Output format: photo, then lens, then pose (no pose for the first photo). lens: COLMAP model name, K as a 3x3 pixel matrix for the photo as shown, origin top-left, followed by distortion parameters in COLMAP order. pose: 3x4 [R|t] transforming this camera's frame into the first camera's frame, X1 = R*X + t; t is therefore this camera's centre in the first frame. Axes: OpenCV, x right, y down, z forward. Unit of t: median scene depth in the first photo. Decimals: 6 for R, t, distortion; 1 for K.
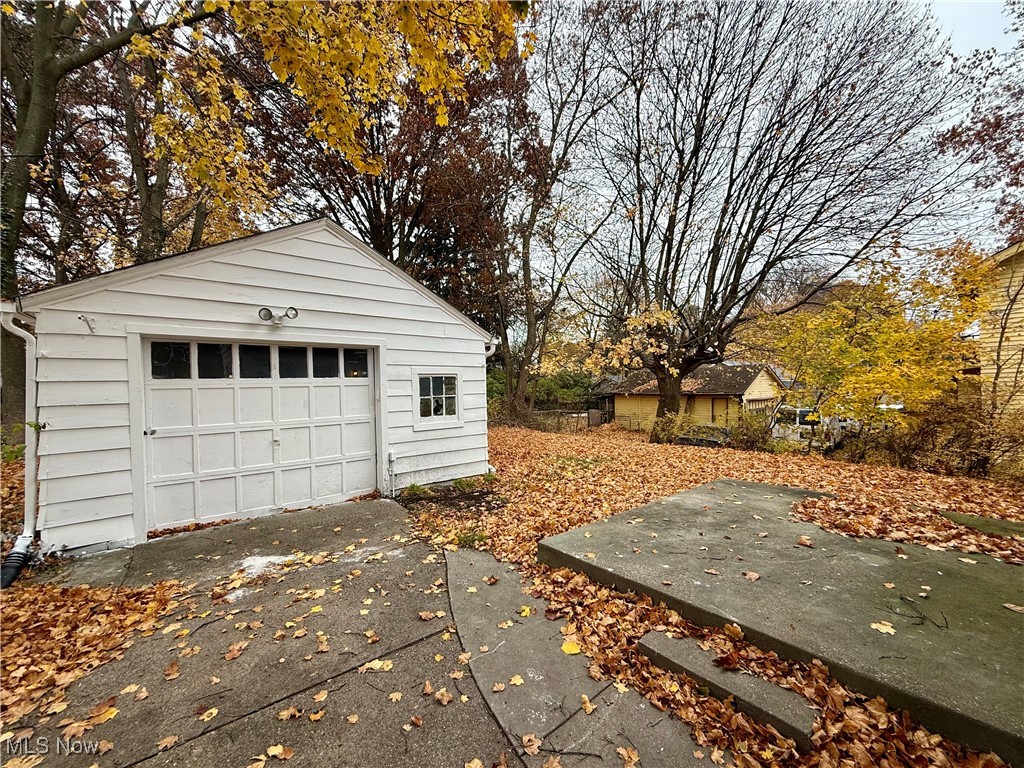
lens RADIAL K [[408.2, 0, 514.4], [0, 408.2, 386.0], [0, 0, 1]] dist [-0.000664, -0.000016]
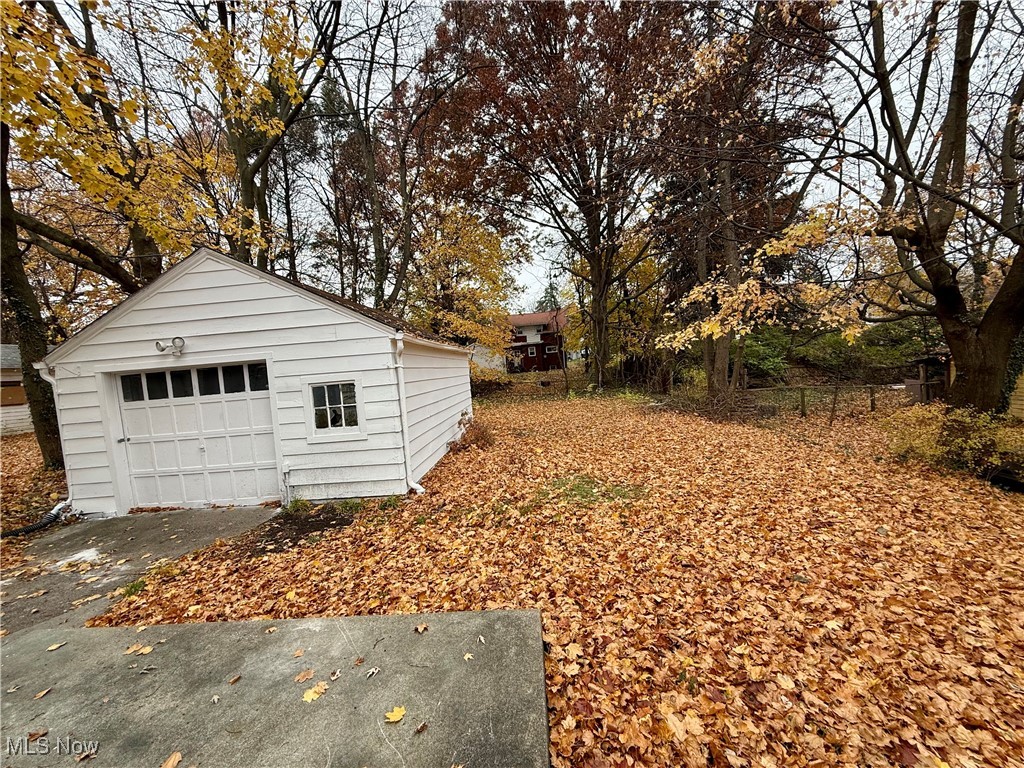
lens RADIAL K [[408.2, 0, 513.5], [0, 408.2, 381.8], [0, 0, 1]] dist [-0.000664, -0.000016]
pose [[0.733886, -0.013723, -0.679134, 0.896363], [0.065324, 0.996588, 0.050452, -0.060087], [0.676124, -0.081389, 0.732279, 0.743629]]
